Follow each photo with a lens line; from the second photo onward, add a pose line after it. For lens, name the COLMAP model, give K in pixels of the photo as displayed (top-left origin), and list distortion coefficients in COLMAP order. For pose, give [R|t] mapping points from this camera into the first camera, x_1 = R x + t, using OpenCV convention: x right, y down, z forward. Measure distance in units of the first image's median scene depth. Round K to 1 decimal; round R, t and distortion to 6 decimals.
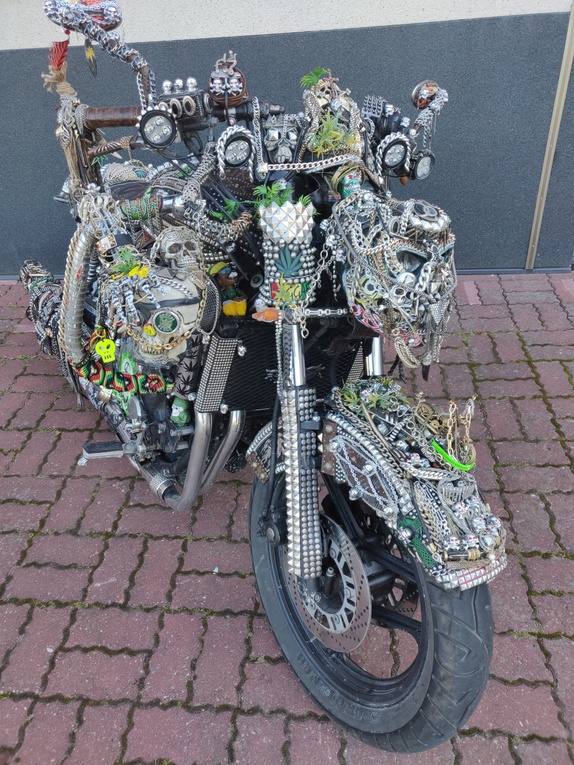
lens RADIAL K [[583.1, 0, 287.0], [0, 583.1, 382.5], [0, 0, 1]] dist [-0.014932, 0.066170]
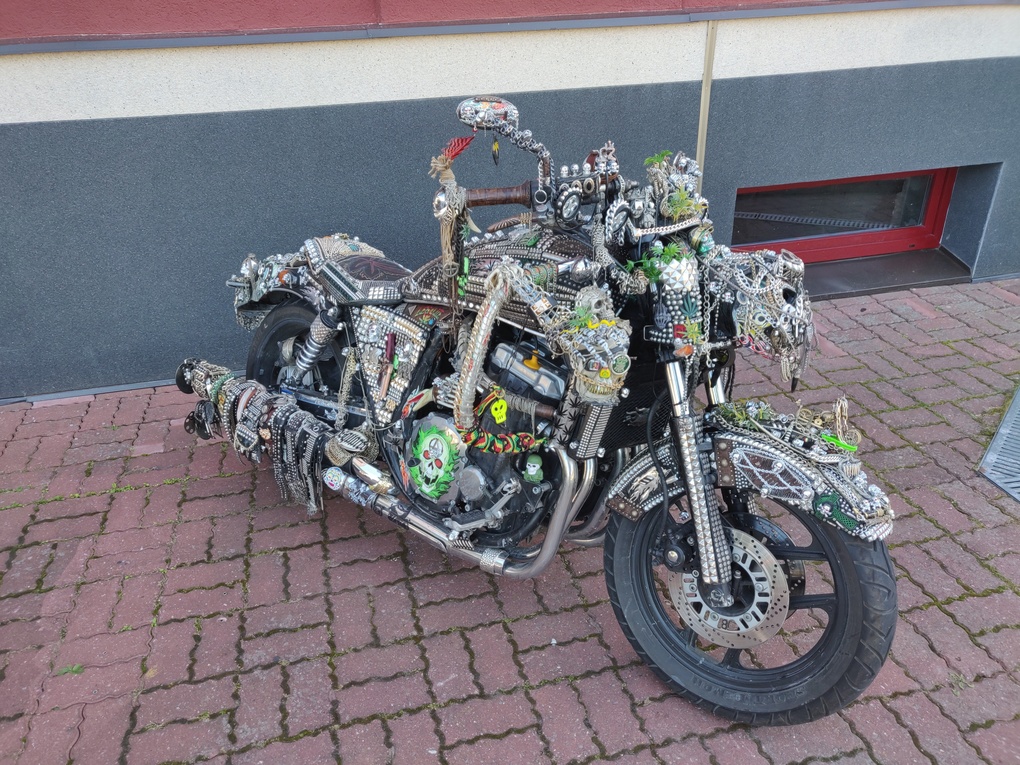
lens RADIAL K [[777.4, 0, 502.1], [0, 777.4, 412.7], [0, 0, 1]] dist [-0.014932, 0.066170]
pose [[0.943675, -0.129755, 0.304370, -0.780191], [0.164612, 0.982087, -0.091698, 0.081952], [-0.287020, 0.136636, 0.948130, -0.337667]]
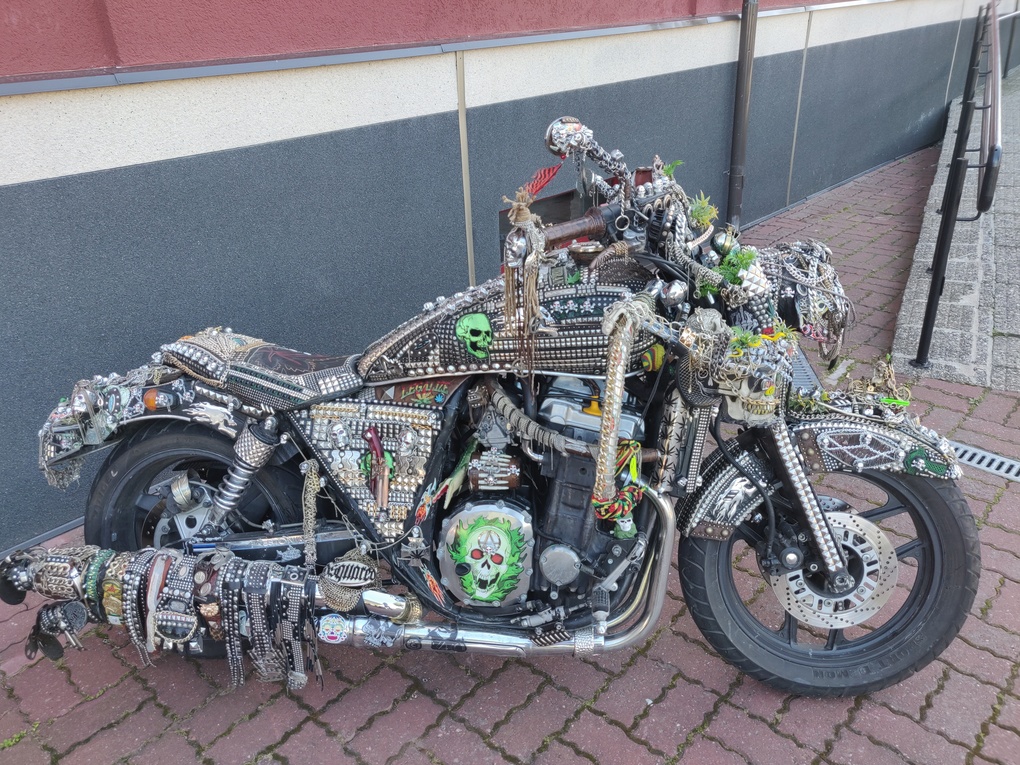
lens RADIAL K [[777.4, 0, 502.1], [0, 777.4, 412.7], [0, 0, 1]] dist [-0.014932, 0.066170]
pose [[0.617915, -0.335480, 0.711080, -1.354961], [0.462513, 0.886463, 0.016309, -0.261453], [-0.635817, 0.318806, 0.702922, 0.269725]]
